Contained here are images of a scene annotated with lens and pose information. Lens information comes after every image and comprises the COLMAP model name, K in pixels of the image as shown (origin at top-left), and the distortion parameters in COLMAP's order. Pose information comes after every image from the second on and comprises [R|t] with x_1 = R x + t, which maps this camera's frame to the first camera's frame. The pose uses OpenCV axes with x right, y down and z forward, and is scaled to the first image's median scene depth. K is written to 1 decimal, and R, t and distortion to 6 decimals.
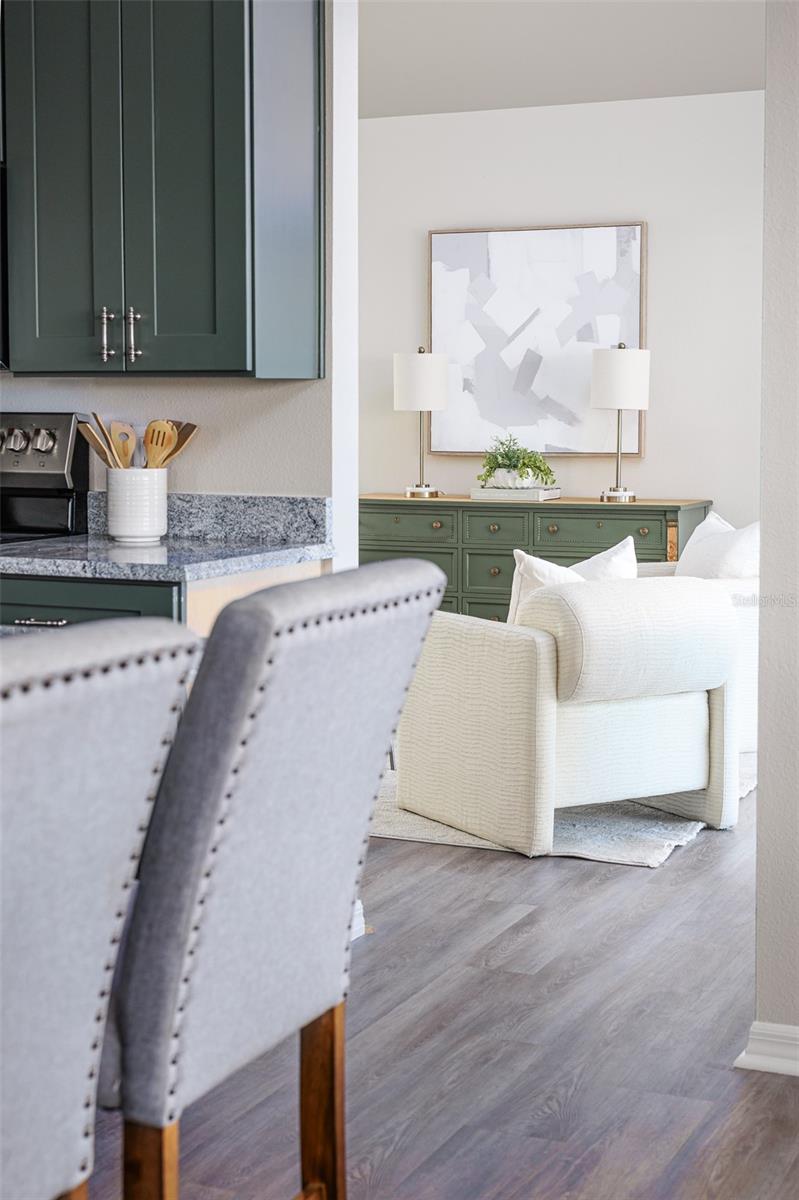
lens RADIAL K [[1745.4, 0, 399.5], [0, 1745.4, 600.0], [0, 0, 1]] dist [-0.046046, 0.031330]
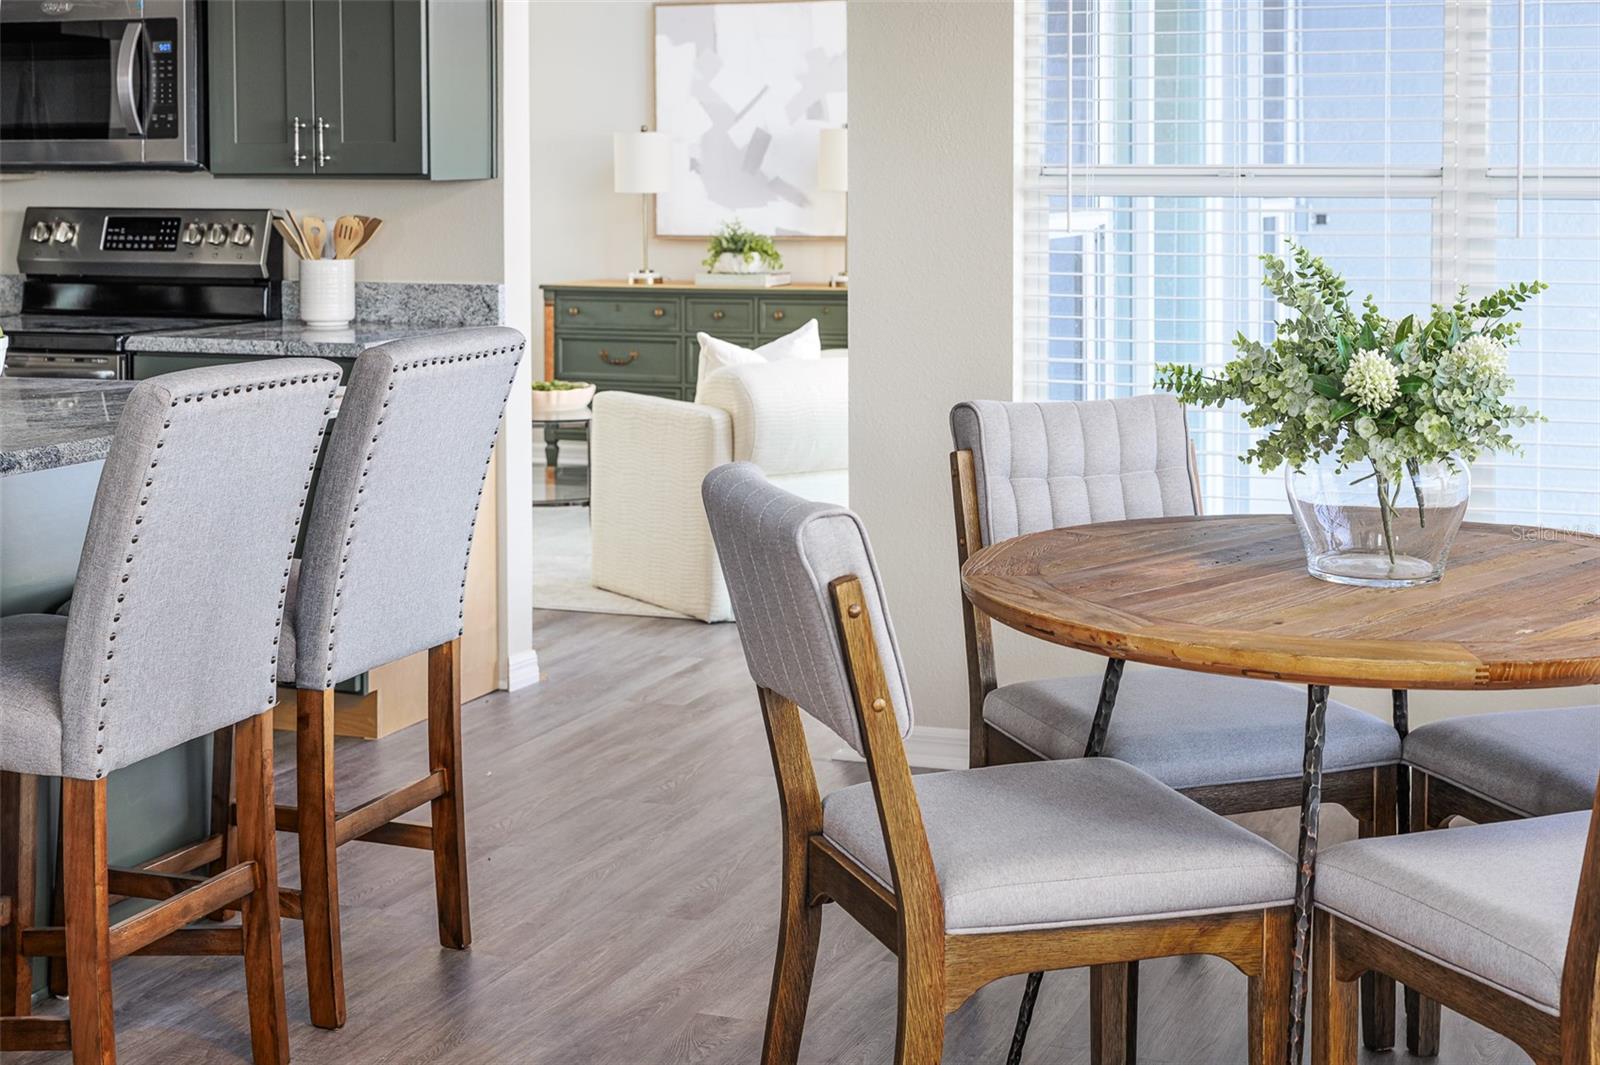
lens RADIAL K [[2327.2, 0, 925.4], [0, 2327.2, 307.3], [0, 0, 1]] dist [-0.046046, 0.031330]
pose [[0.996038, -0.008775, 0.088498, 0.096708], [0.013046, 0.998772, -0.047803, 0.029977], [-0.087970, 0.048768, 0.994929, -0.495385]]
